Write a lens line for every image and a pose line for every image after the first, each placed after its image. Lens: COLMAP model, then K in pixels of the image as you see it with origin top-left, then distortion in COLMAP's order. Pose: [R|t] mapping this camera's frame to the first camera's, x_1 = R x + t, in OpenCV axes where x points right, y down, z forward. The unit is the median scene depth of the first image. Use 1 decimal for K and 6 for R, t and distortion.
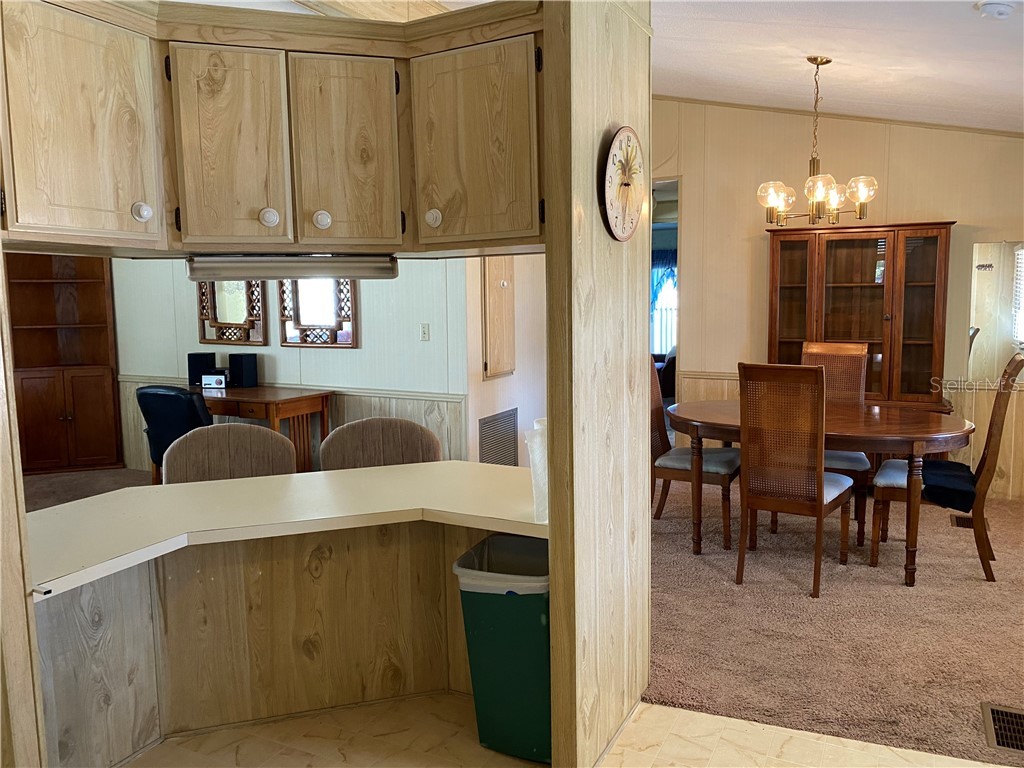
lens RADIAL K [[776.3, 0, 512.1], [0, 776.3, 381.3], [0, 0, 1]] dist [0.027343, -0.021542]
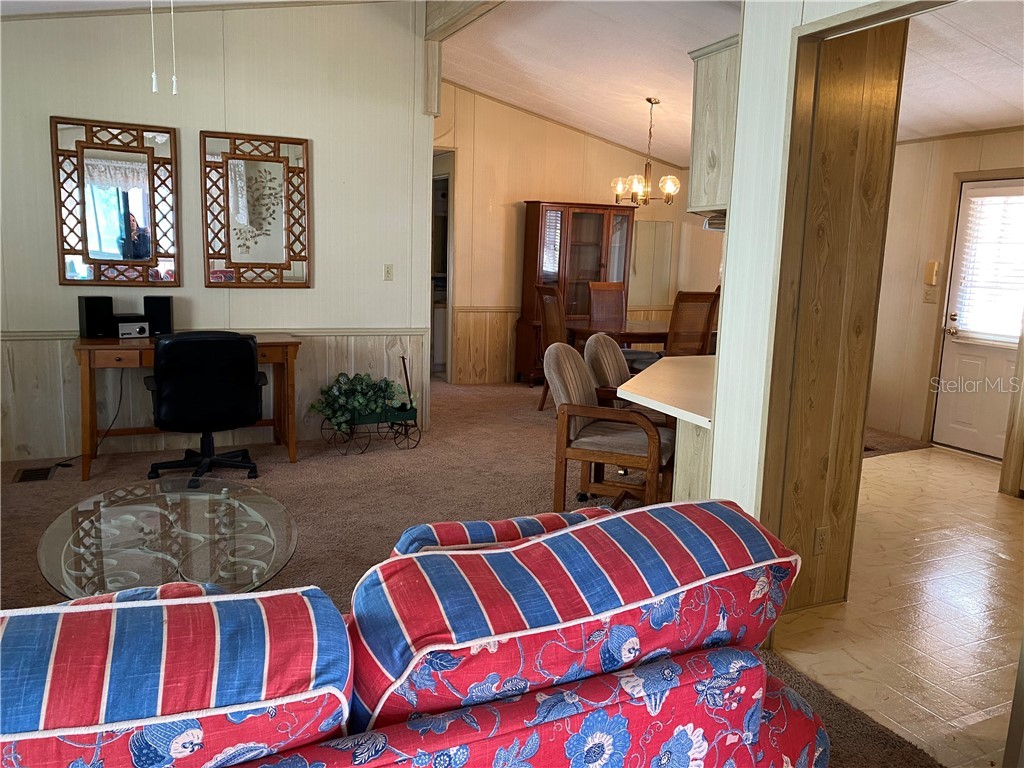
lens RADIAL K [[776.3, 0, 507.7], [0, 776.3, 378.5], [0, 0, 1]] dist [0.027343, -0.021542]
pose [[0.631296, -0.094873, 0.769717, -0.768905], [0.051431, 0.995426, 0.080512, 0.005161], [-0.773835, -0.011239, 0.633288, 0.162006]]
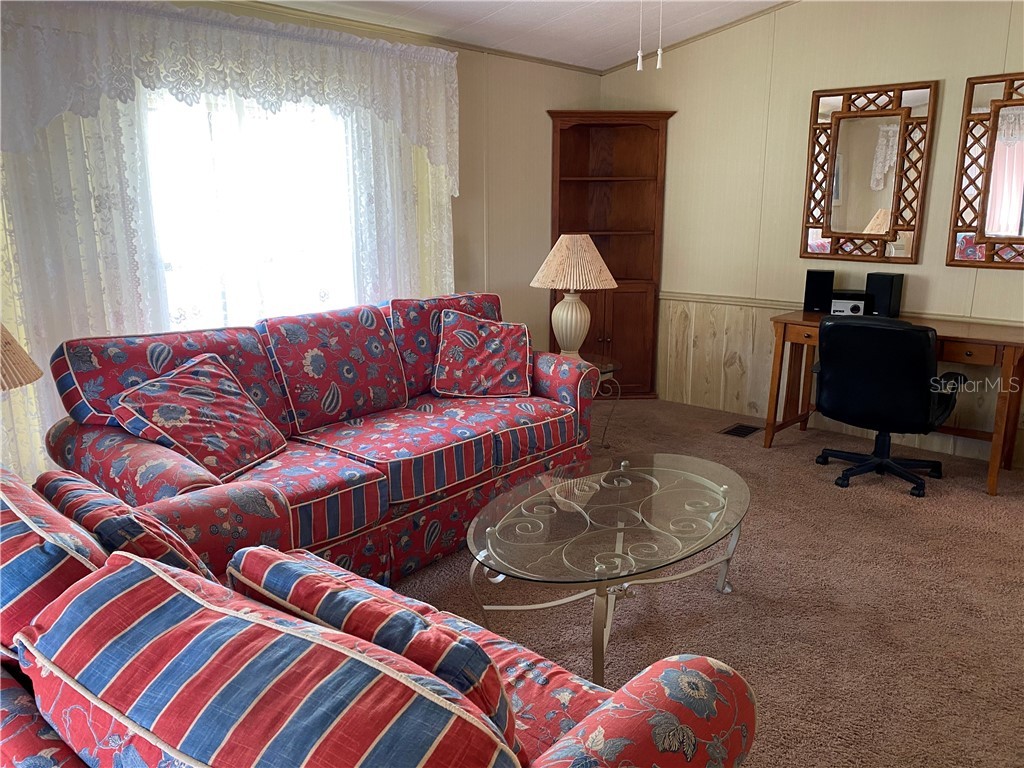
lens RADIAL K [[776.3, 0, 510.0], [0, 776.3, 379.0], [0, 0, 1]] dist [0.027343, -0.021542]
pose [[0.968198, 0.068171, -0.240717, -0.513519], [-0.040793, 0.992300, 0.116945, -0.006670], [0.246836, -0.103407, 0.963524, 0.144306]]
